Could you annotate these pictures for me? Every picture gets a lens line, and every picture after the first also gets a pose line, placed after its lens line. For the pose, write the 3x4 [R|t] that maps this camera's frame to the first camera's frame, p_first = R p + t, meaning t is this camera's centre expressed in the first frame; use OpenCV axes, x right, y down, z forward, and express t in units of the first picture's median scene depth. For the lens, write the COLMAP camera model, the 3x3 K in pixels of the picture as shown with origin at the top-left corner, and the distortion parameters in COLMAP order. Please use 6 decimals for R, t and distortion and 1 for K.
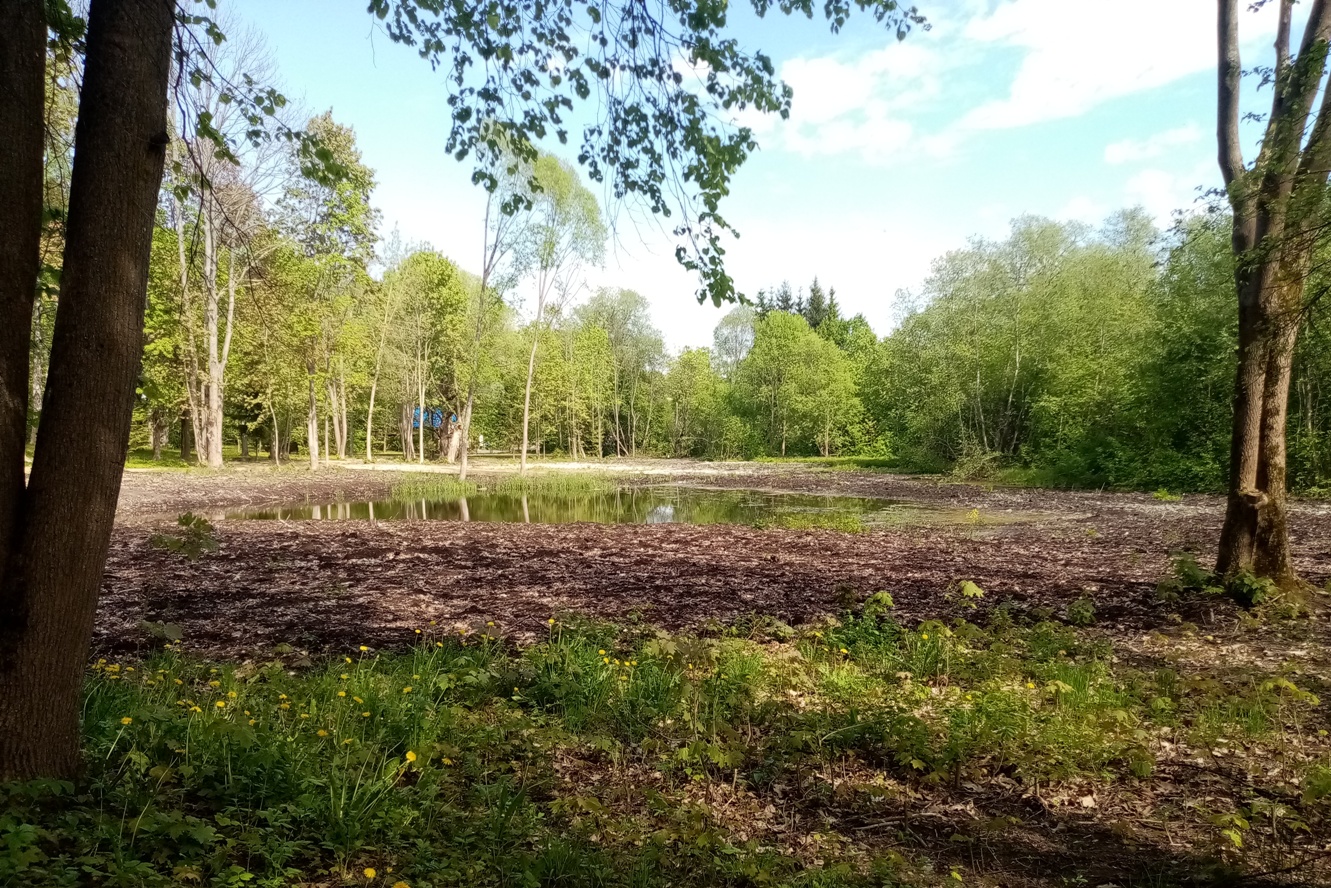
lens RADIAL K [[1004.6, 0, 665.5], [0, 1004.6, 444.0], [0, 0, 1]] dist [0.032774, -0.057763]
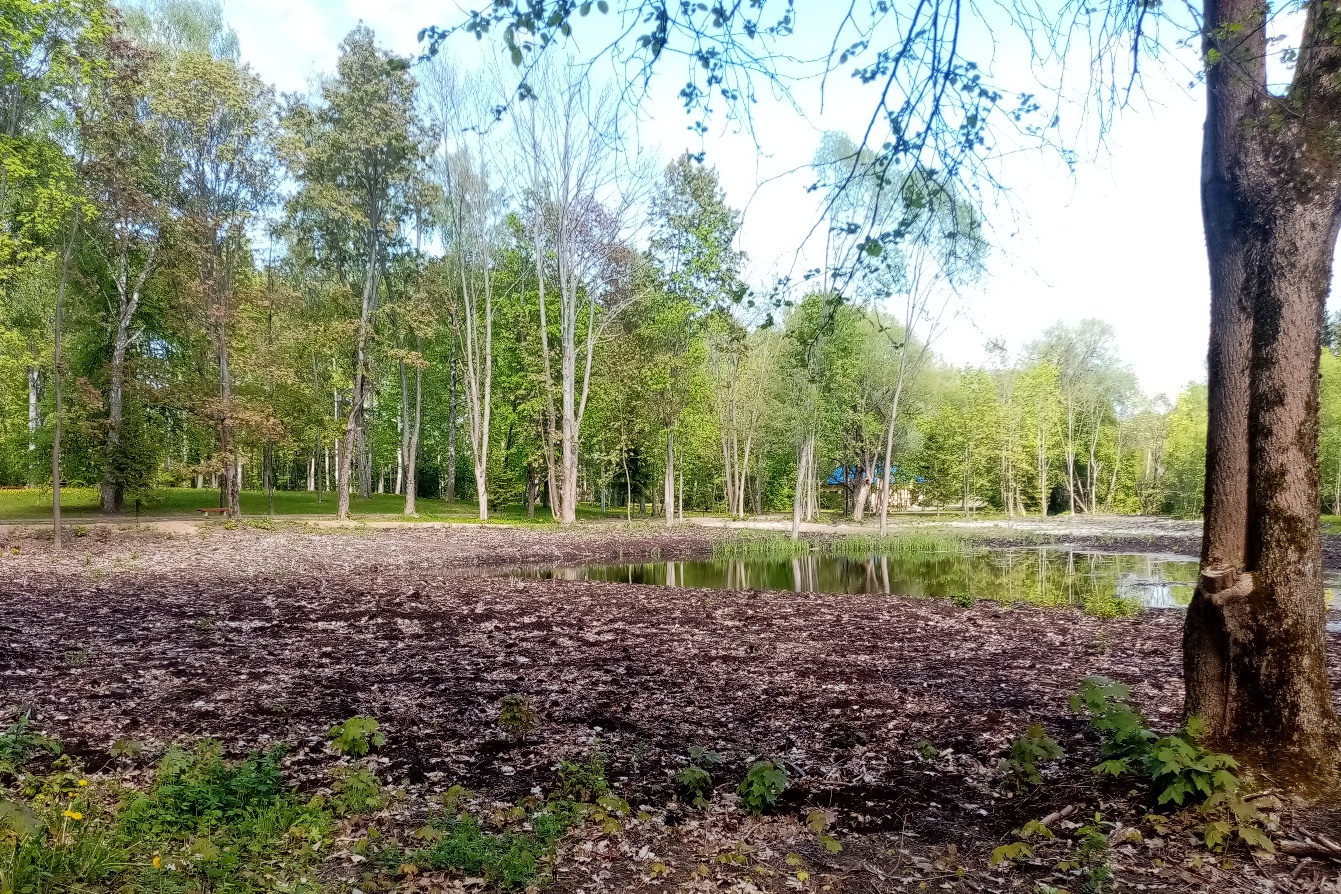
lens RADIAL K [[1066.6, 0, 670.6], [0, 1066.6, 495.5], [0, 0, 1]] dist [-0.078950, 0.001999]
pose [[0.882707, -0.008289, -0.469850, 0.090456], [0.005314, 0.999957, -0.007659, 0.002414], [0.469893, 0.004264, 0.882713, 0.068641]]
